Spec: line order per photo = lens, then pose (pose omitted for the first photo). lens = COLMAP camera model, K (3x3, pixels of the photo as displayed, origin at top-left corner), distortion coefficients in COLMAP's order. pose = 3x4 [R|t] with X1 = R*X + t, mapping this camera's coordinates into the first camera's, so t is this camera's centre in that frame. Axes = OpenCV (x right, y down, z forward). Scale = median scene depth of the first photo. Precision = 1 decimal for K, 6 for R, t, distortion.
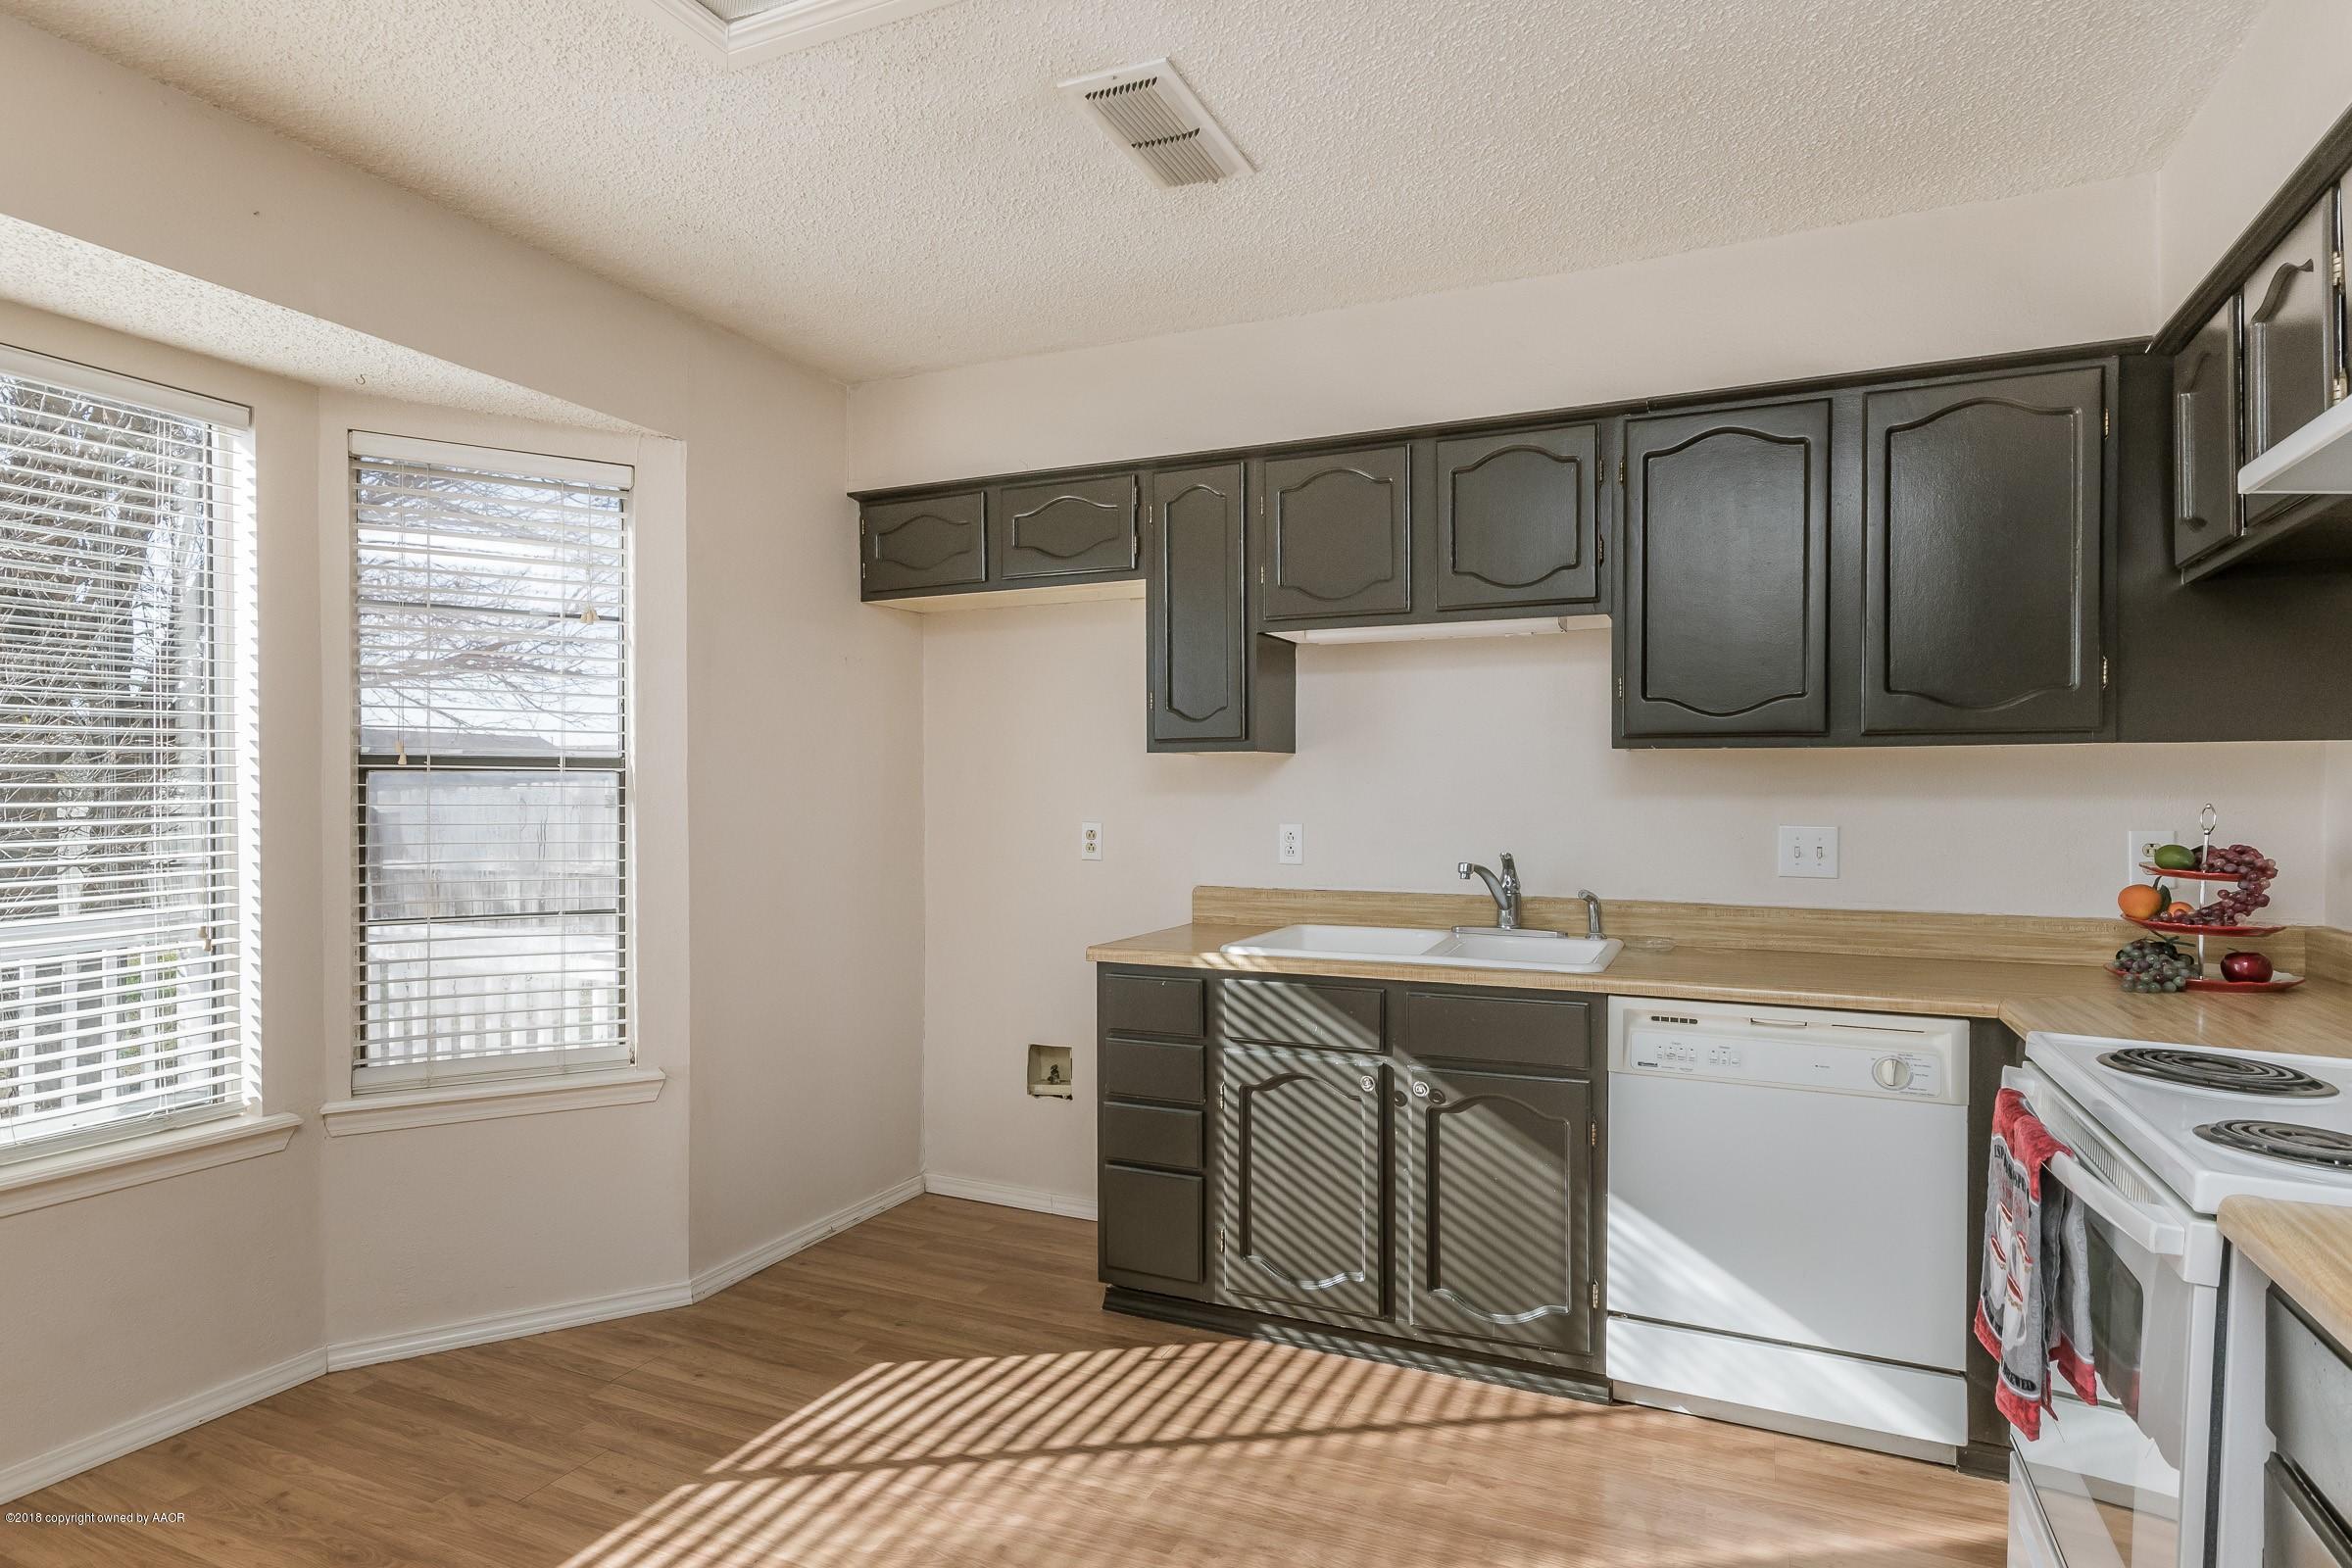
lens RADIAL K [[1213.8, 0, 1239.5], [0, 1213.8, 802.4], [0, 0, 1]] dist [-0.000417, 0.000273]
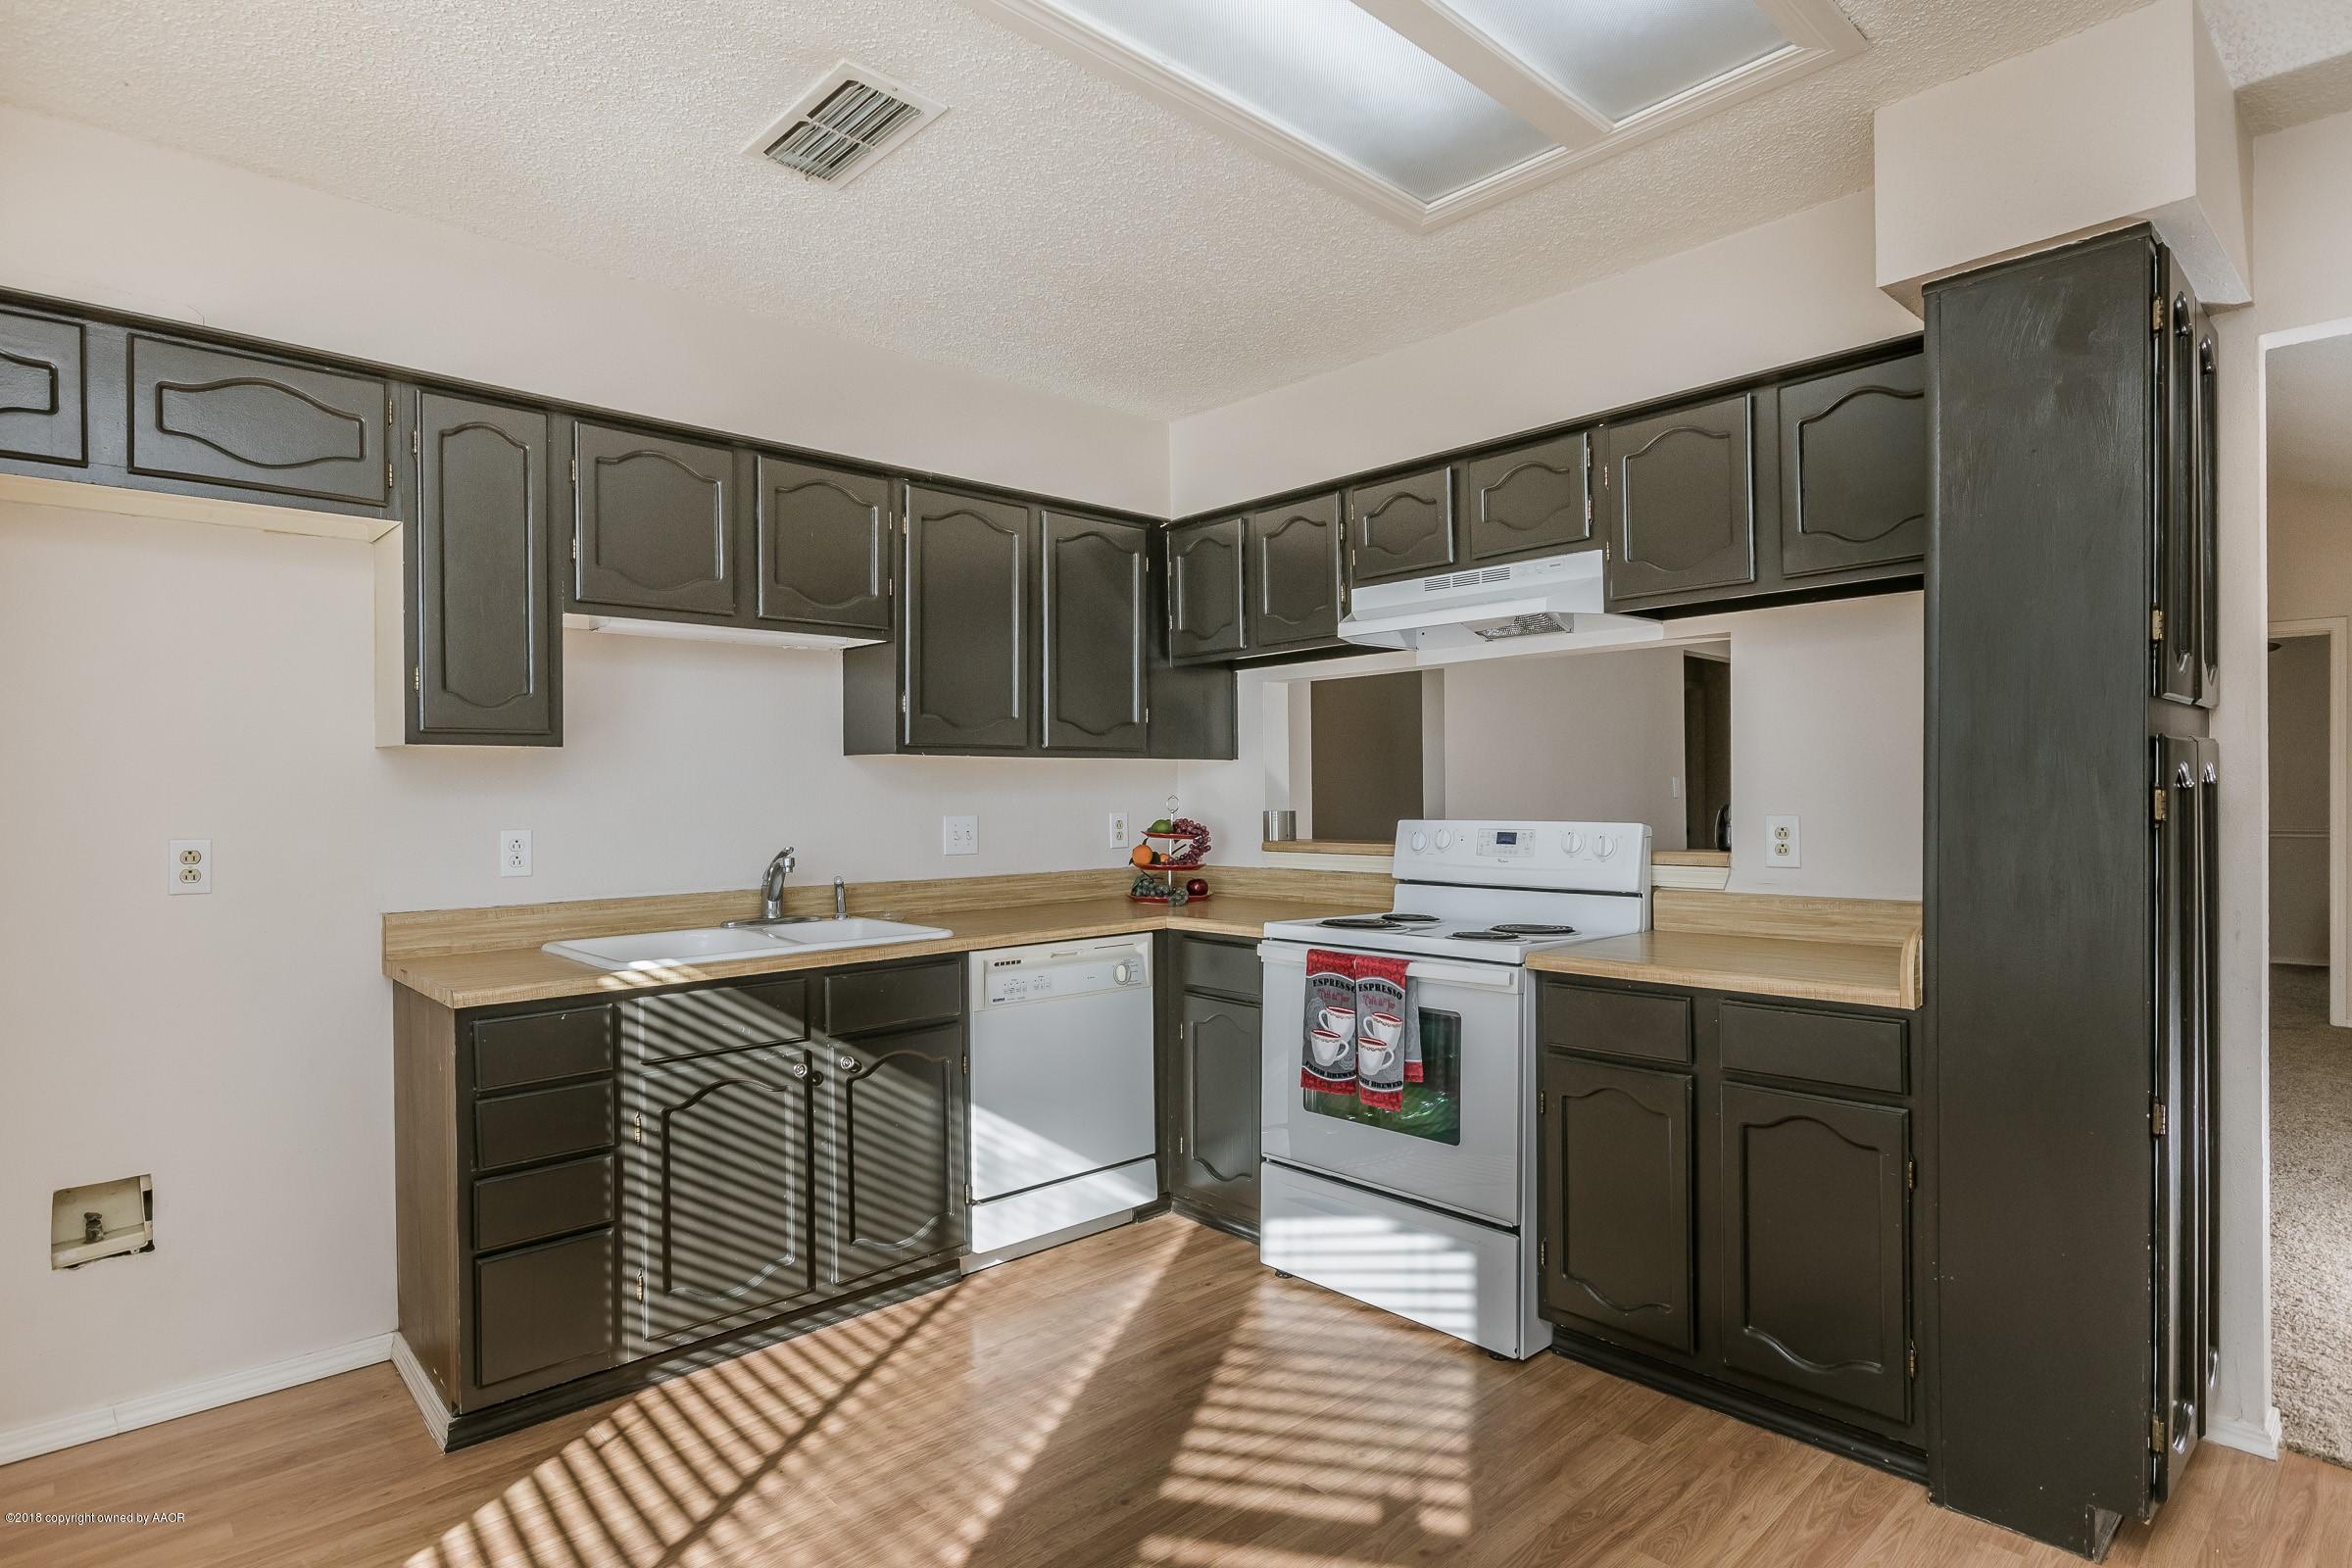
lens RADIAL K [[1188.8, 0, 1178.9], [0, 1188.8, 804.5], [0, 0, 1]] dist [0.003556, 0.000503]
pose [[0.411222, -0.015093, 0.911410, -0.643618], [0.016061, 0.999828, 0.009310, -0.001117], [-0.911394, 0.010809, 0.411394, 0.260494]]
